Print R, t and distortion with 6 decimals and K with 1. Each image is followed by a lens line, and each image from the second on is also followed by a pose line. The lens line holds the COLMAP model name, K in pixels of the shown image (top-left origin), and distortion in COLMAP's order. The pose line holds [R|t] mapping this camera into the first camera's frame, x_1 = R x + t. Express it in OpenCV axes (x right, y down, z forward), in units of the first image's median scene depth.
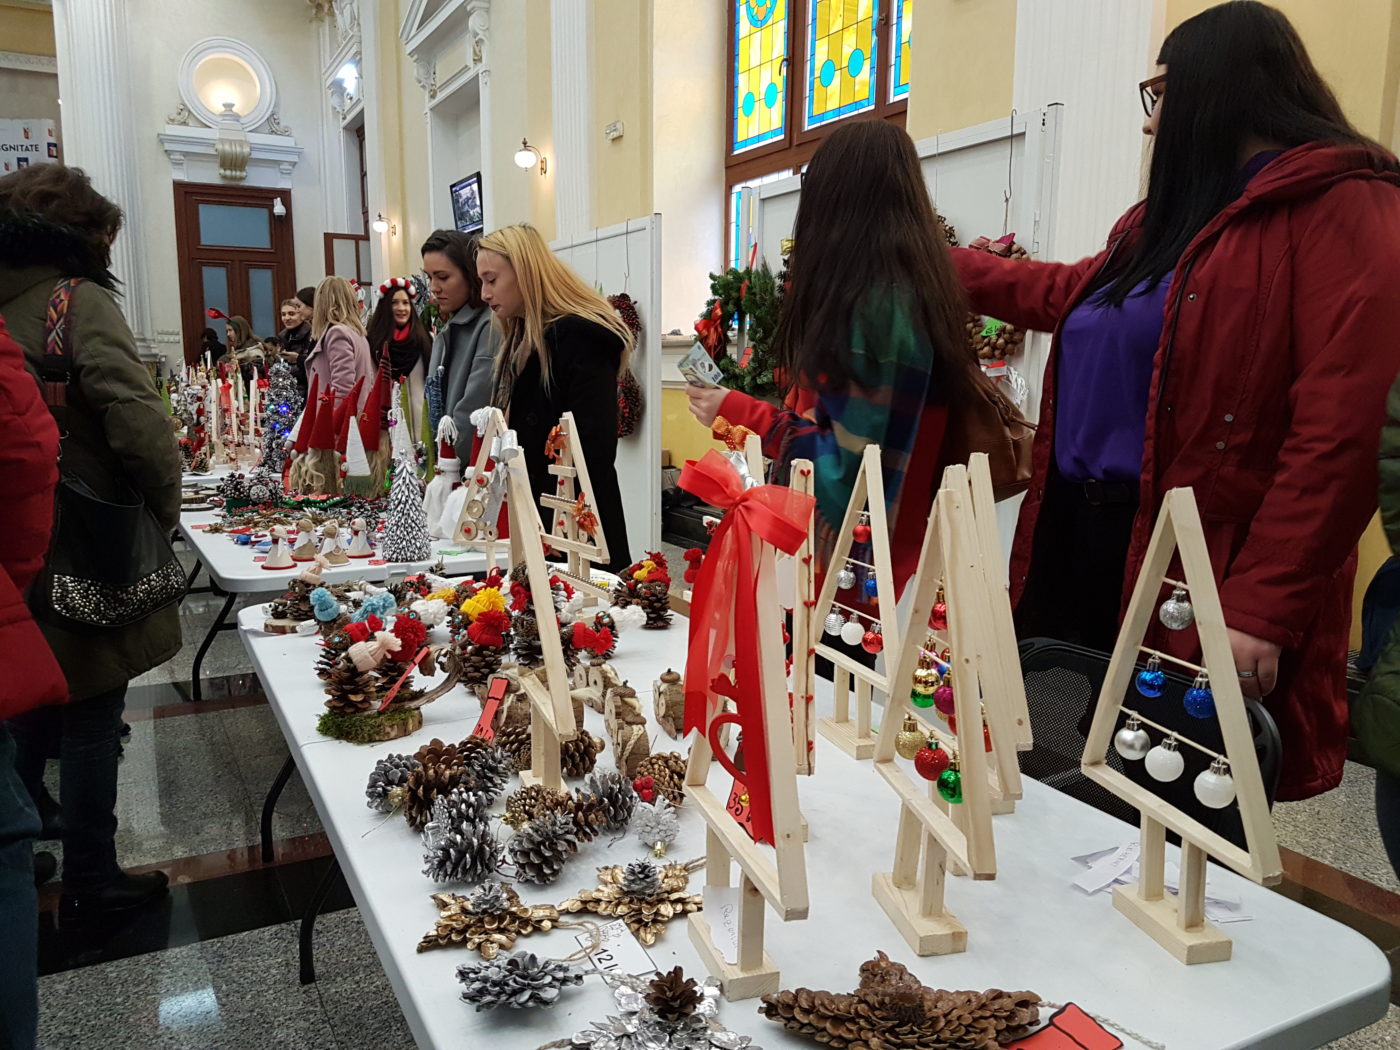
lens RADIAL K [[1069.7, 0, 705.9], [0, 1069.7, 523.4], [0, 0, 1]] dist [0.010342, -0.002907]
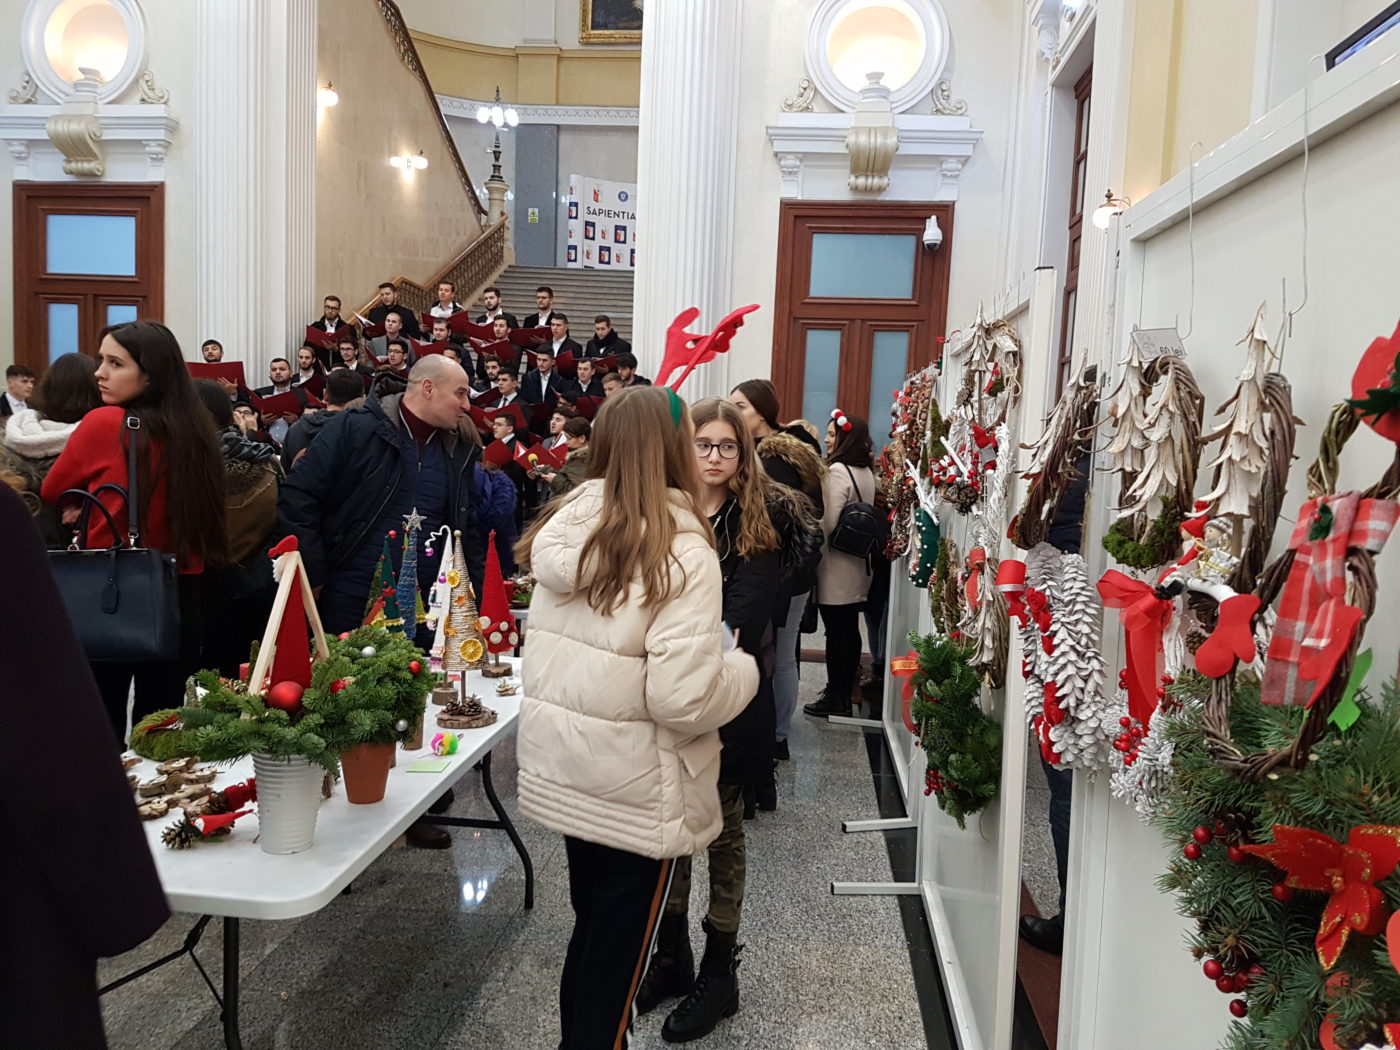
lens RADIAL K [[1116.8, 0, 699.4], [0, 1116.8, 529.8], [0, 0, 1]] dist [0.057106, -0.000188]
pose [[0.824998, 0.070708, -0.560695, -0.139516], [-0.121867, 0.991058, -0.054334, -0.076948], [0.551839, 0.113156, 0.826238, 0.425491]]
